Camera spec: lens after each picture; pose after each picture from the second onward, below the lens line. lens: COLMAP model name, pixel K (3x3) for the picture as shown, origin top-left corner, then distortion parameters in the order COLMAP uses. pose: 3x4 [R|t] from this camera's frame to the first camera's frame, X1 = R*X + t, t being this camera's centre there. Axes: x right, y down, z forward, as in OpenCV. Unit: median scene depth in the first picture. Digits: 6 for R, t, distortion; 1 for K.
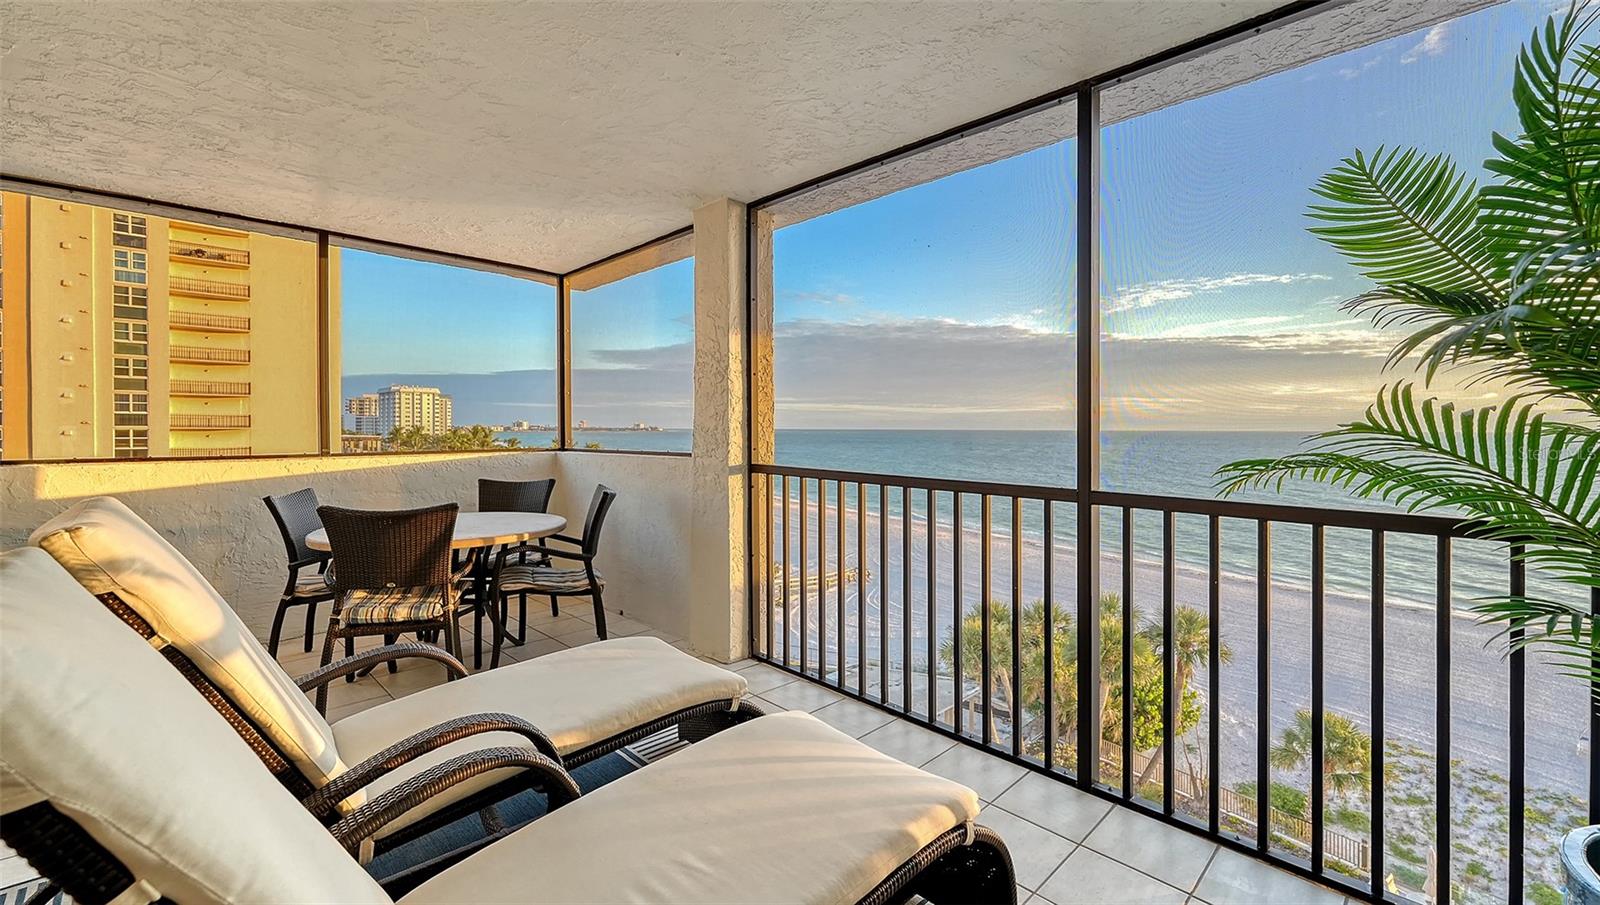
lens RADIAL K [[654.4, 0, 794.7], [0, 654.4, 433.8], [0, 0, 1]] dist [-0.000351, 0.000078]
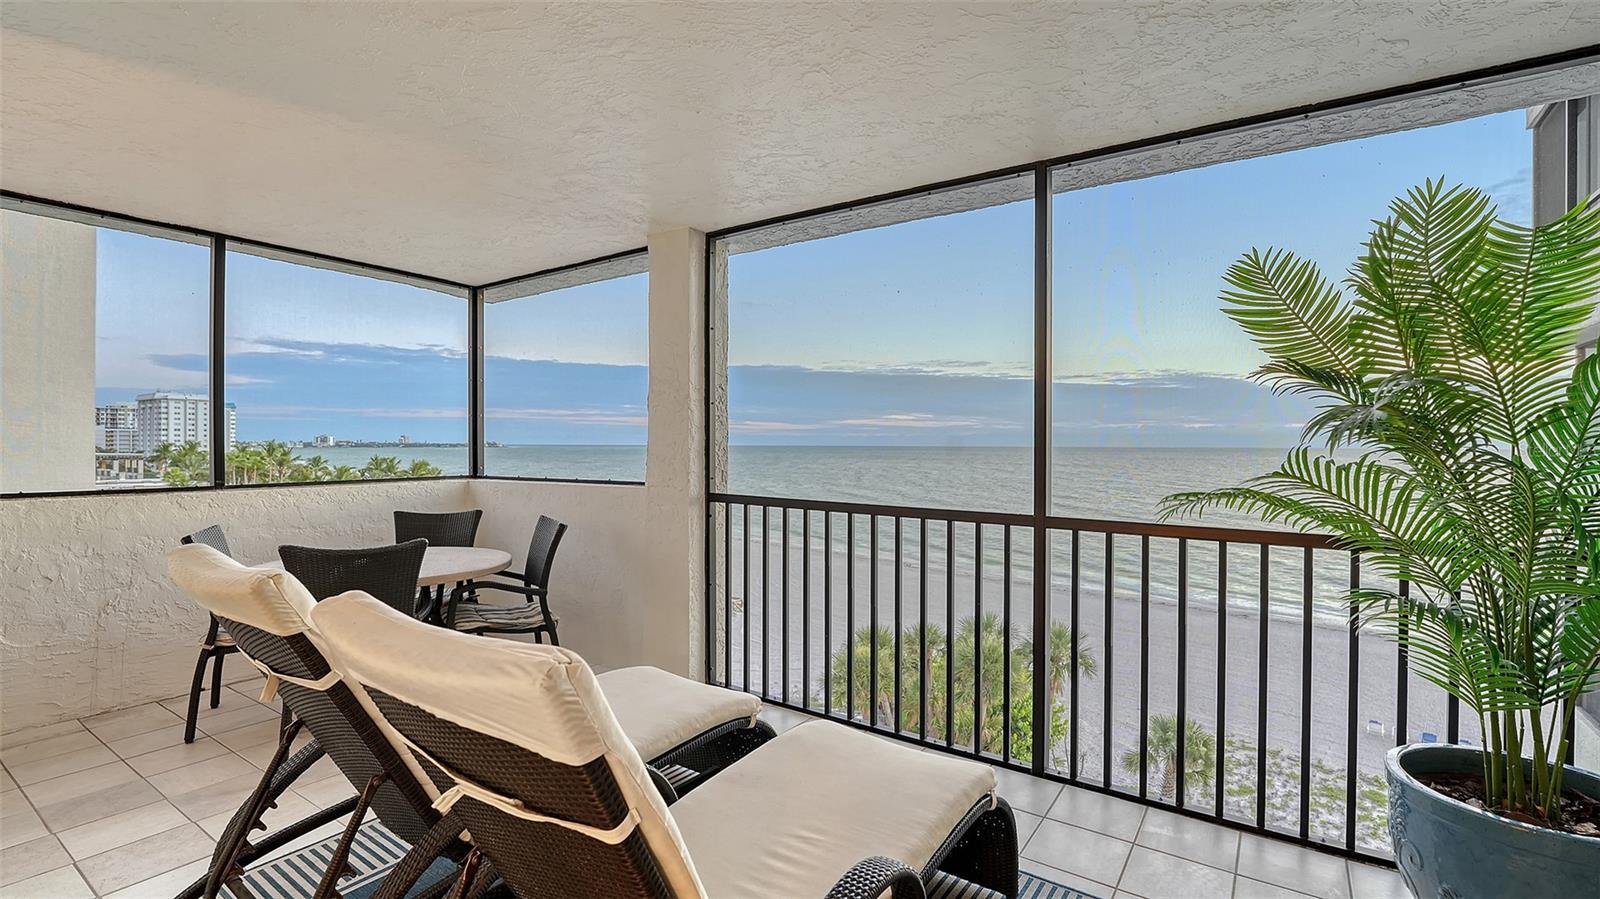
lens RADIAL K [[715.0, 0, 802.1], [0, 715.0, 451.7], [0, 0, 1]] dist [-0.015196, -0.000161]
pose [[0.980718, 0.000162, 0.195426, -0.212210], [-0.000527, 0.999998, 0.001814, -0.028850], [-0.195426, -0.001882, 0.980717, -0.147746]]
